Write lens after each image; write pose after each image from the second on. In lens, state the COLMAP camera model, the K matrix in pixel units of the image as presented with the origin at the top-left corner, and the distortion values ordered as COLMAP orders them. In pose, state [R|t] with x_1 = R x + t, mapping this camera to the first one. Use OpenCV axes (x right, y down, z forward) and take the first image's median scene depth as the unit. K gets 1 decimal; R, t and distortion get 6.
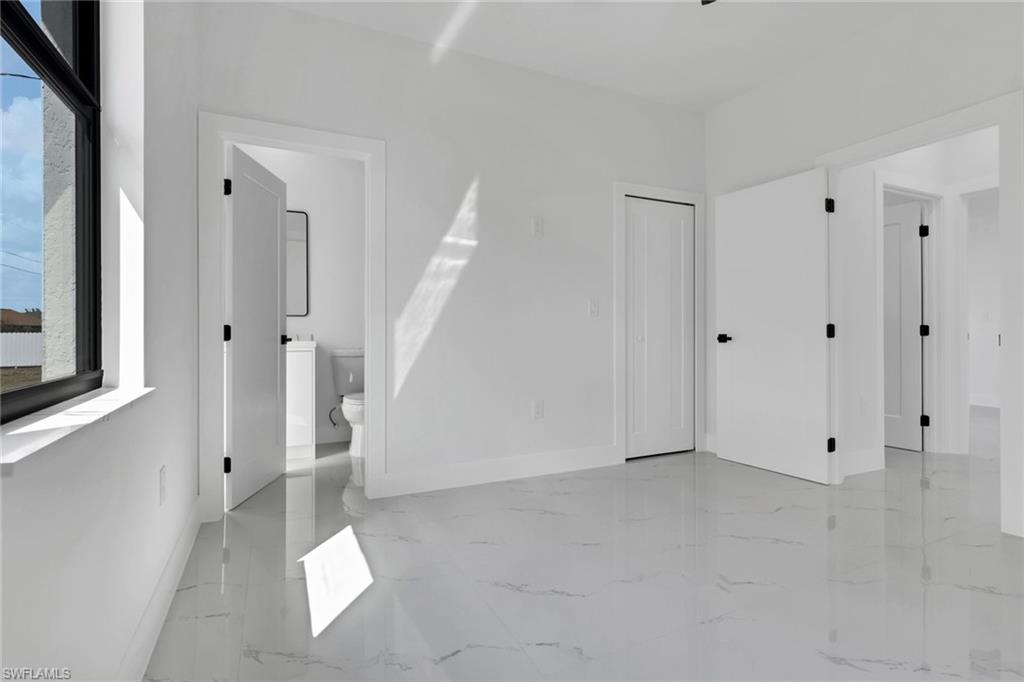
lens RADIAL K [[508.2, 0, 513.6], [0, 508.2, 329.1], [0, 0, 1]] dist [-0.000085, -0.000015]
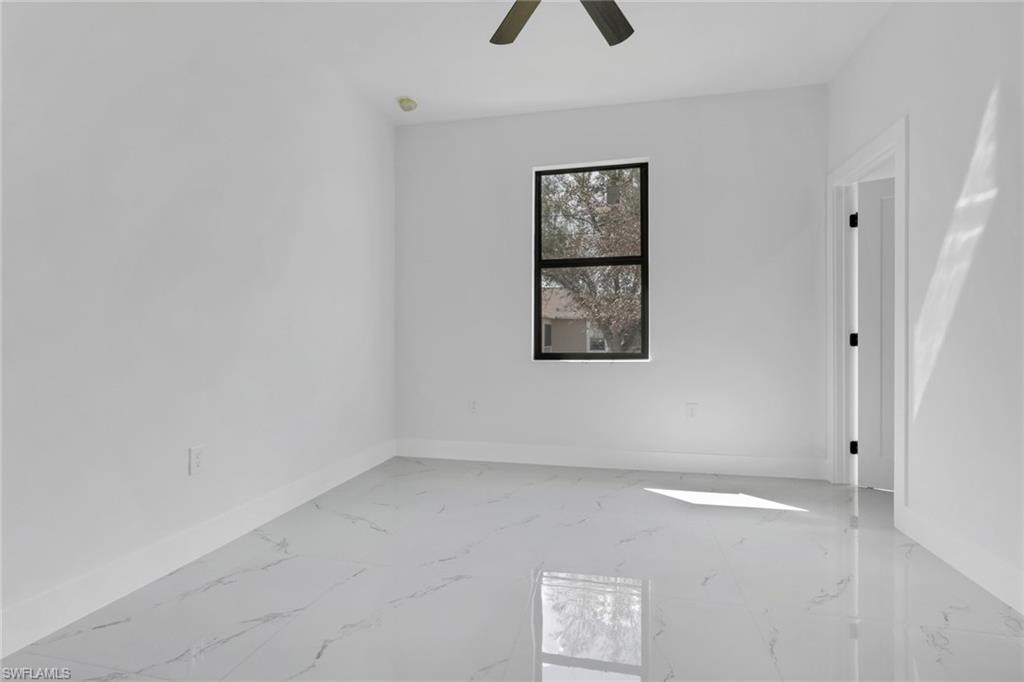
lens RADIAL K [[519.4, 0, 515.6], [0, 519.4, 348.2], [0, 0, 1]] dist [0.000850, 0.000061]
pose [[-0.637195, 0.010965, -0.770625, 0.794709], [0.006385, 0.999940, 0.008949, 0.007047], [0.770676, 0.000782, -0.637226, 0.992686]]
